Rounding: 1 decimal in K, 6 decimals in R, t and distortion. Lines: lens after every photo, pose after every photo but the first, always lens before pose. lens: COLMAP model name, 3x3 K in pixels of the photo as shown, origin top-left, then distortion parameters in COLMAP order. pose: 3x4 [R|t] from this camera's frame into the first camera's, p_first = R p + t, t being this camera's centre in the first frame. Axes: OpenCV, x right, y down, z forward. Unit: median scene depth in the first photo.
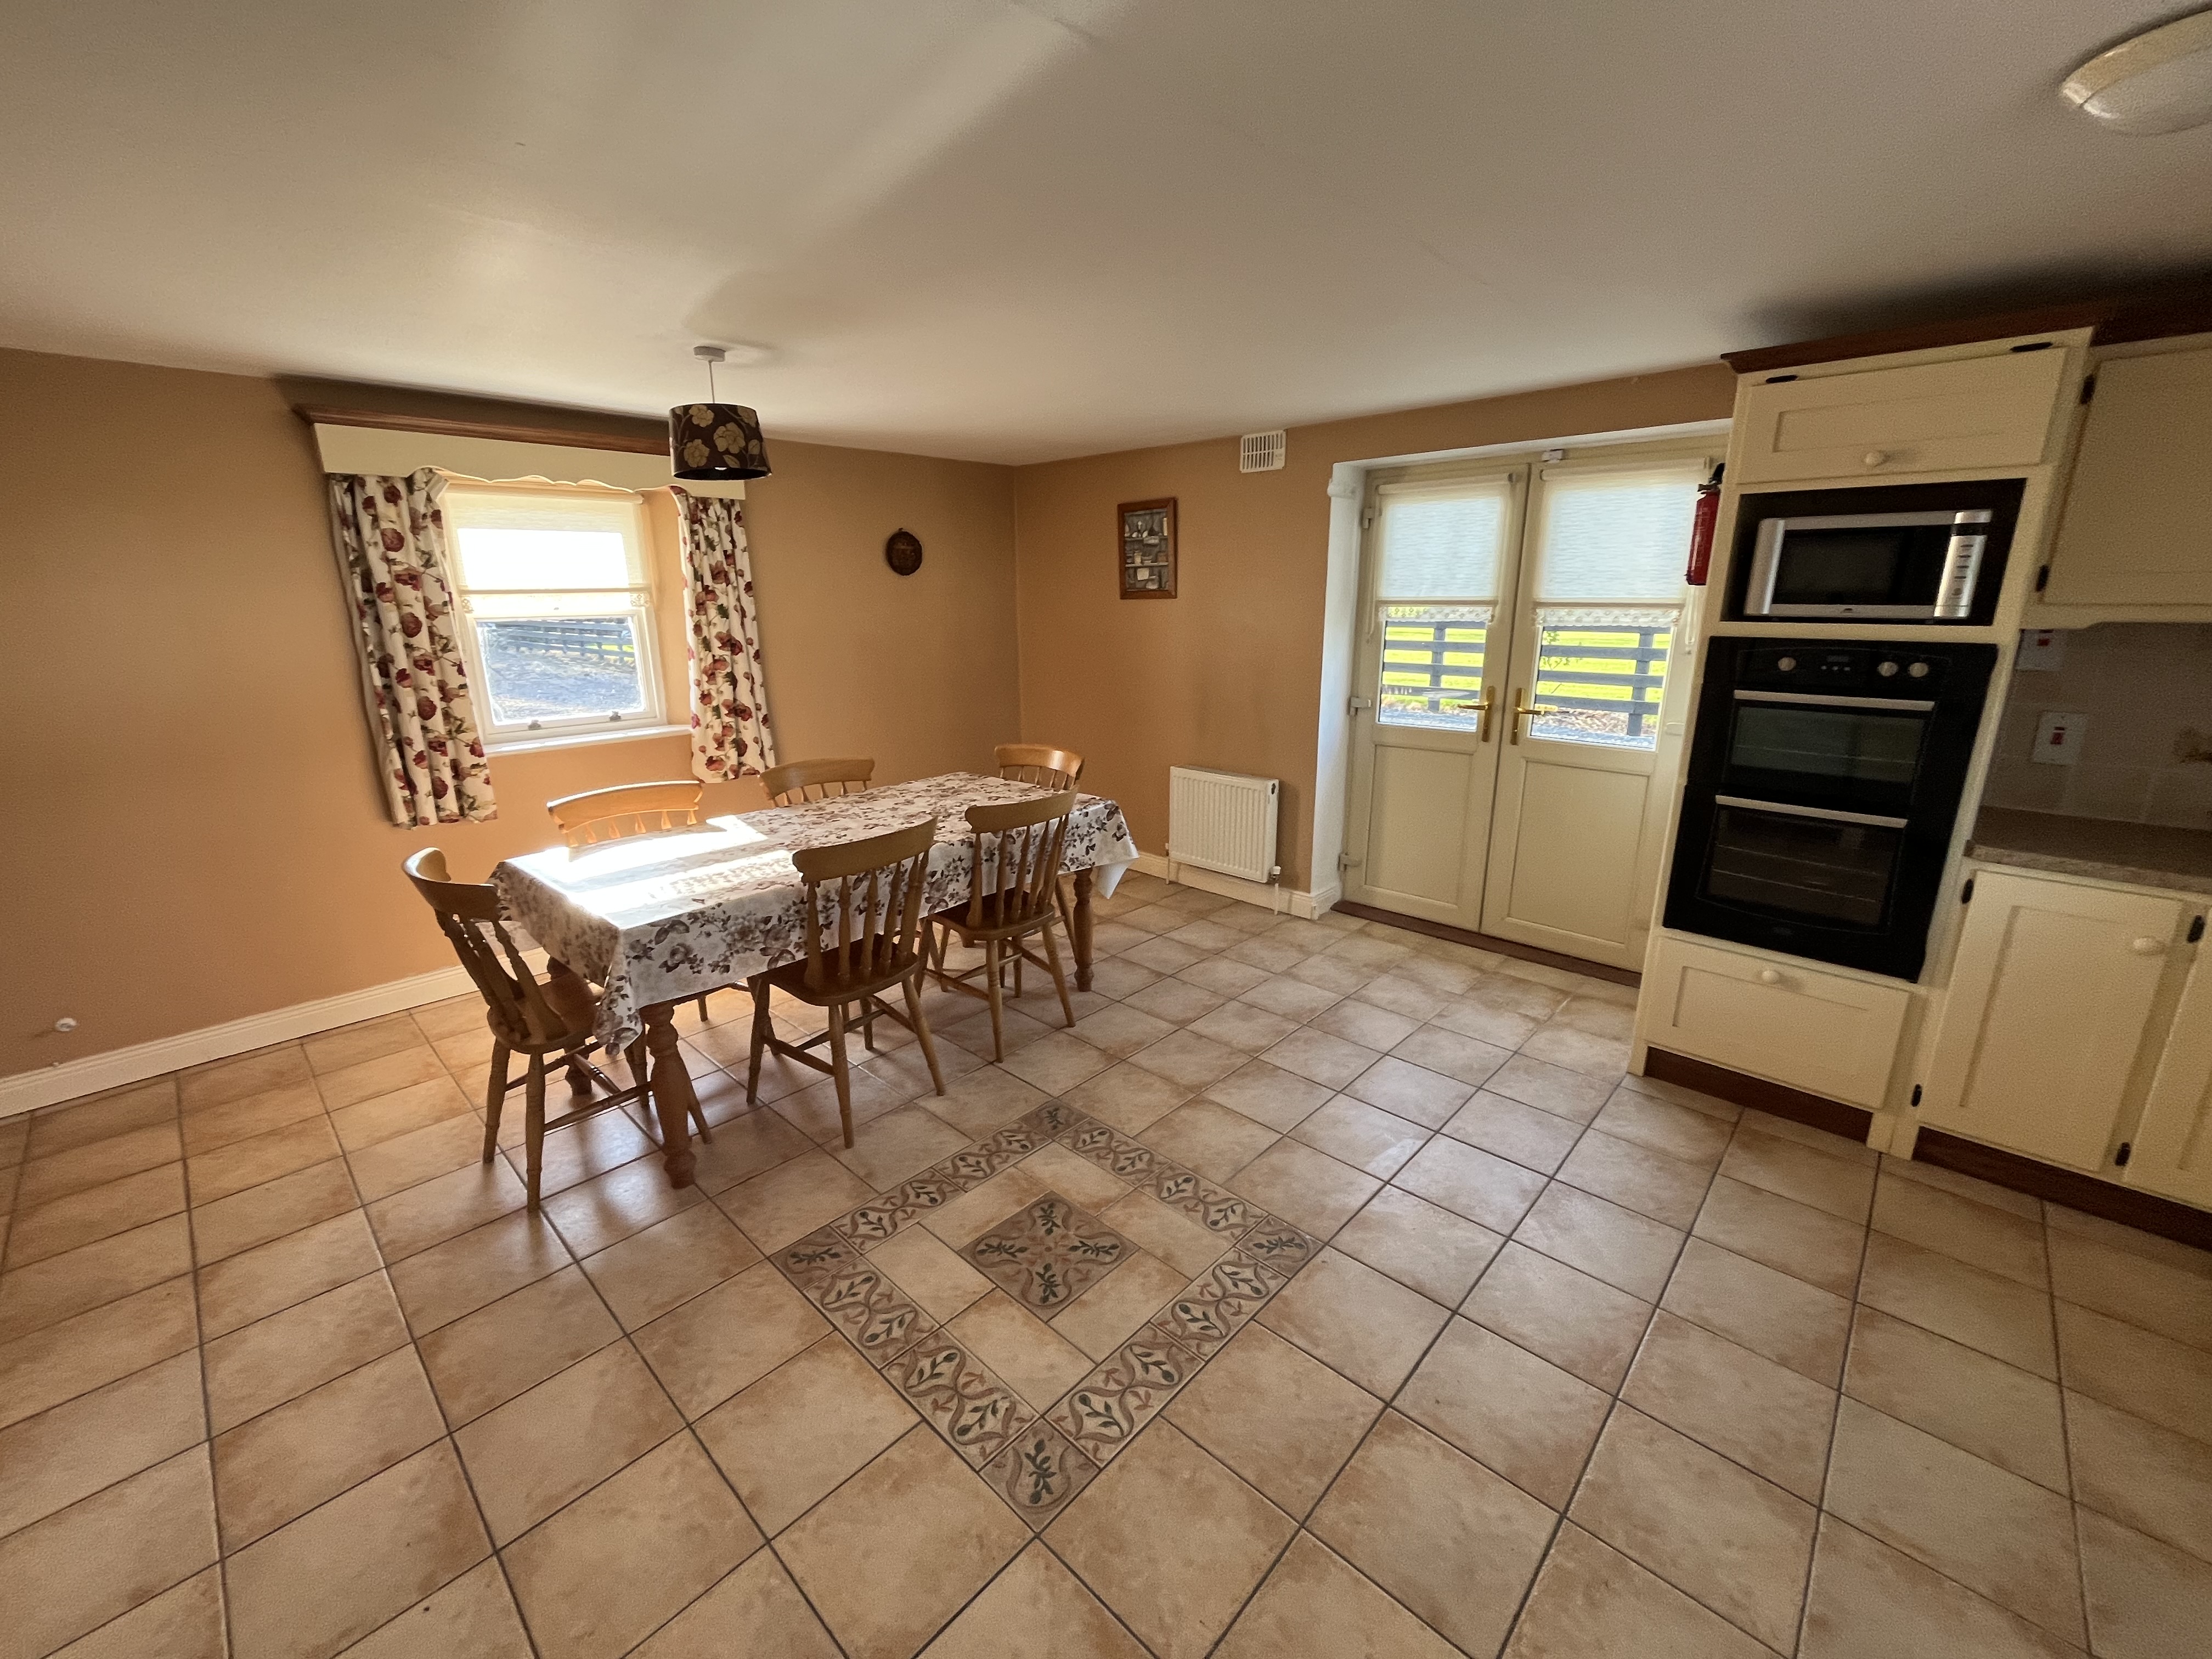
lens RADIAL K [[895.5, 0, 1101.6], [0, 895.5, 822.3], [0, 0, 1]] dist [-0.001836, -0.000288]
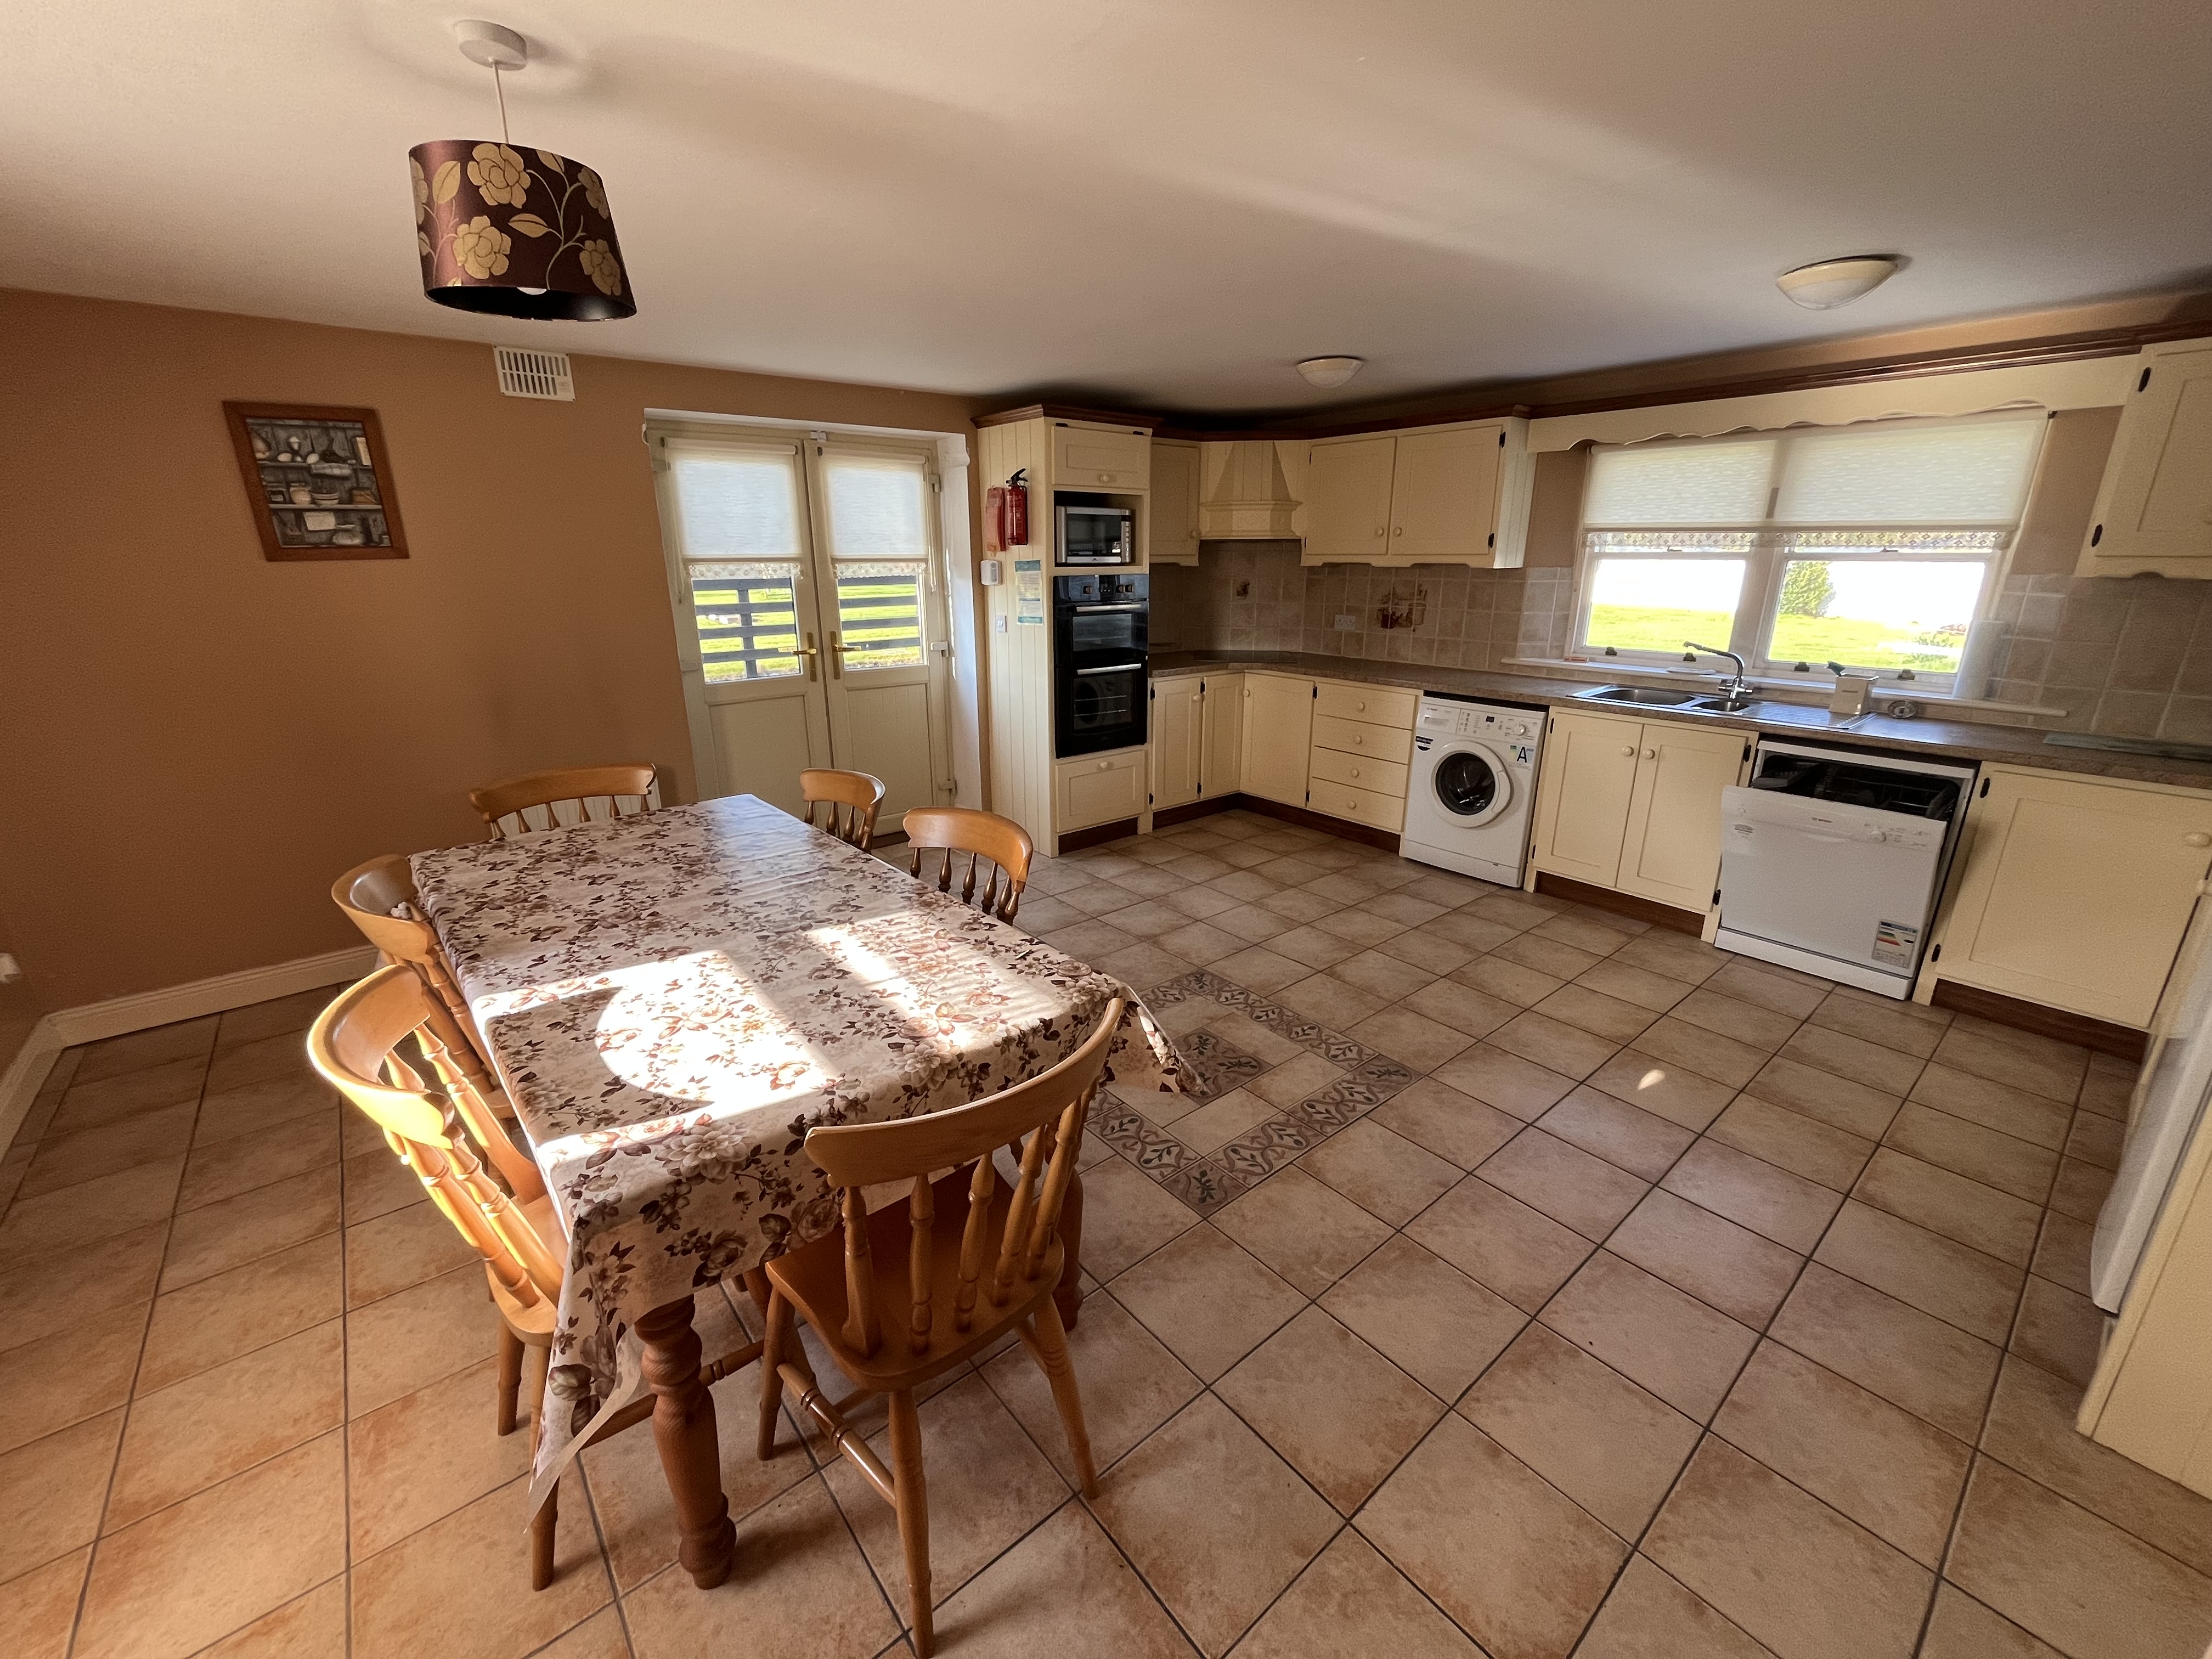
lens RADIAL K [[895.5, 0, 1101.6], [0, 895.5, 822.3], [0, 0, 1]] dist [-0.001836, -0.000288]
pose [[0.124161, -0.282239, 0.951276, -1.034589], [0.249944, 0.936677, 0.245285, -0.169534], [-0.960267, 0.207311, 0.186843, 0.713828]]
